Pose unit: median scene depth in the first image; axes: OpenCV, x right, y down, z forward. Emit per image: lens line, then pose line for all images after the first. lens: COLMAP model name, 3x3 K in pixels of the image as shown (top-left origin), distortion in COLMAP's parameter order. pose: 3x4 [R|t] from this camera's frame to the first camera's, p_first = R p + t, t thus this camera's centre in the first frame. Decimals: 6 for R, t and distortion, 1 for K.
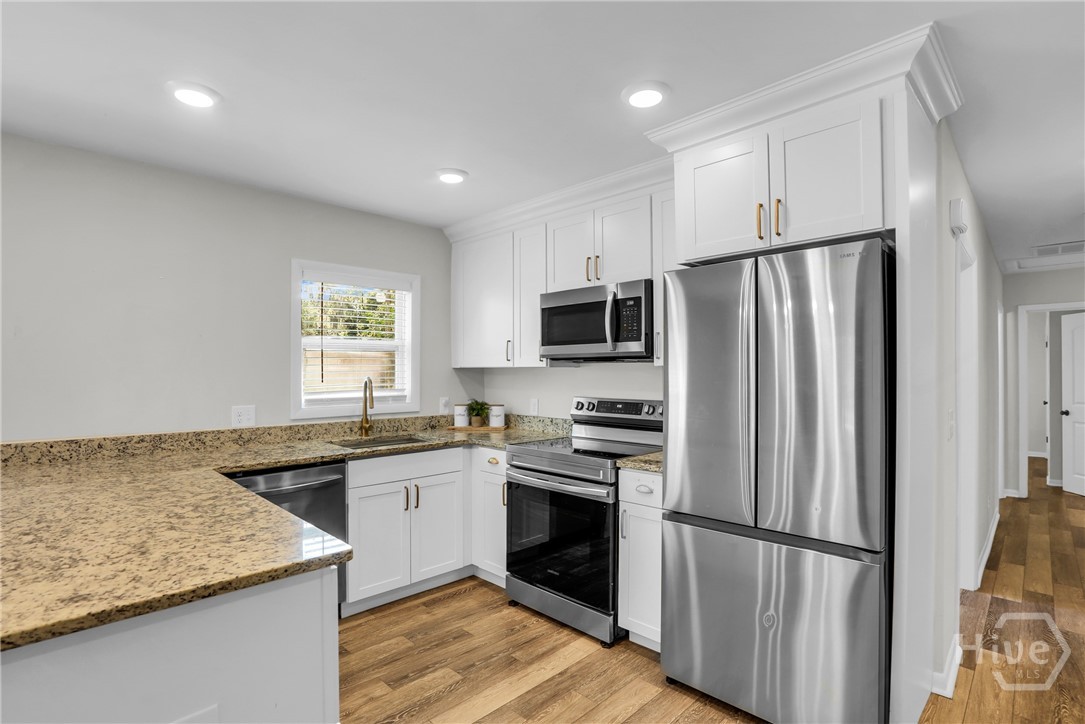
lens RADIAL K [[520.5, 0, 545.9], [0, 520.5, 373.3], [0, 0, 1]] dist [-0.047311, 0.014505]
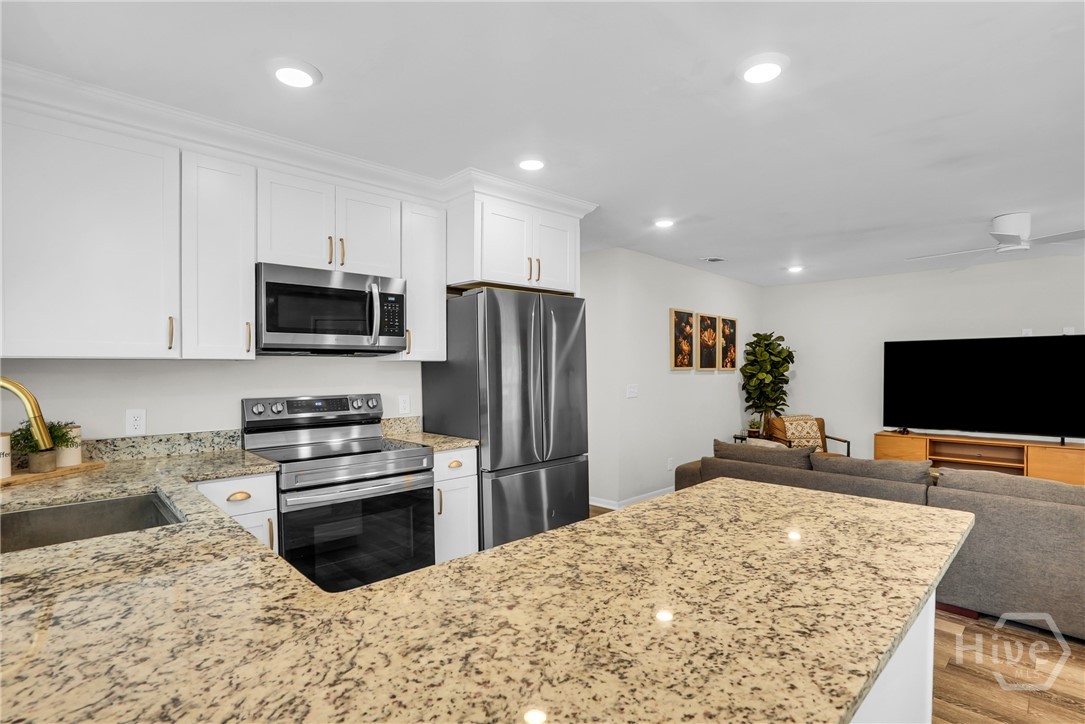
lens RADIAL K [[520.5, 0, 545.9], [0, 520.5, 373.3], [0, 0, 1]] dist [-0.047311, 0.014505]
pose [[0.025959, -0.011655, 0.999595, -0.881029], [0.009828, 0.999887, 0.011403, 0.004092], [-0.999615, 0.009528, 0.026070, 0.679427]]
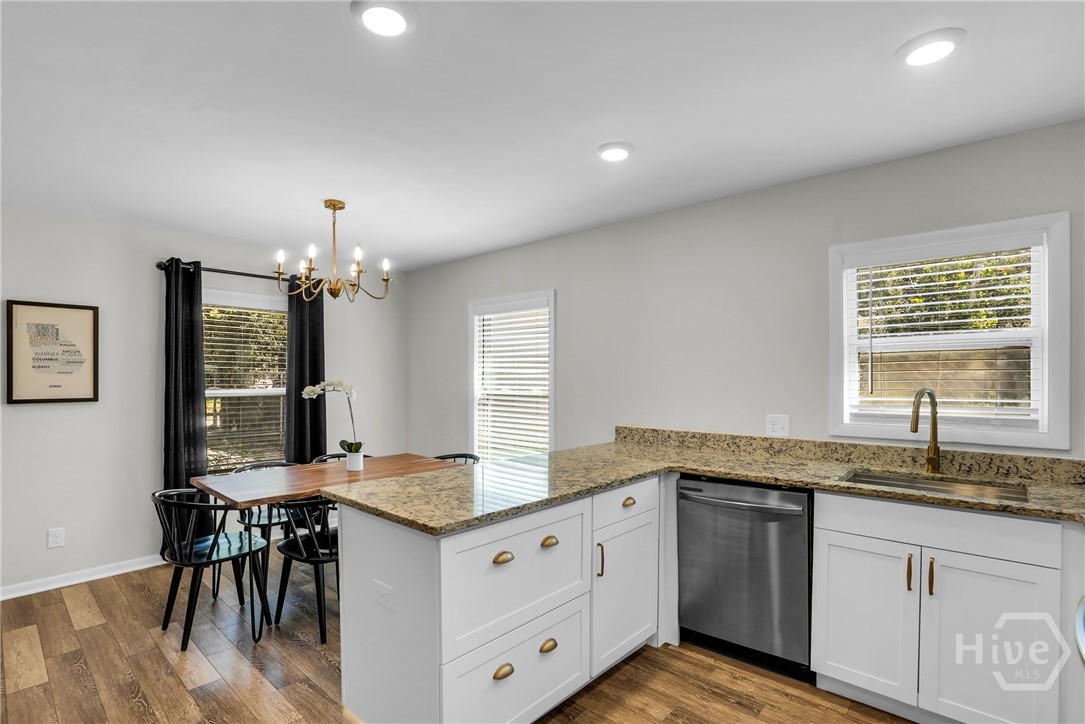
lens RADIAL K [[520.5, 0, 545.9], [0, 520.5, 373.3], [0, 0, 1]] dist [-0.047311, 0.014505]
pose [[0.047629, -0.008852, -0.998826, 0.390287], [-0.005651, 0.999942, -0.009132, -0.003888], [0.998849, 0.006079, 0.047577, 0.551473]]
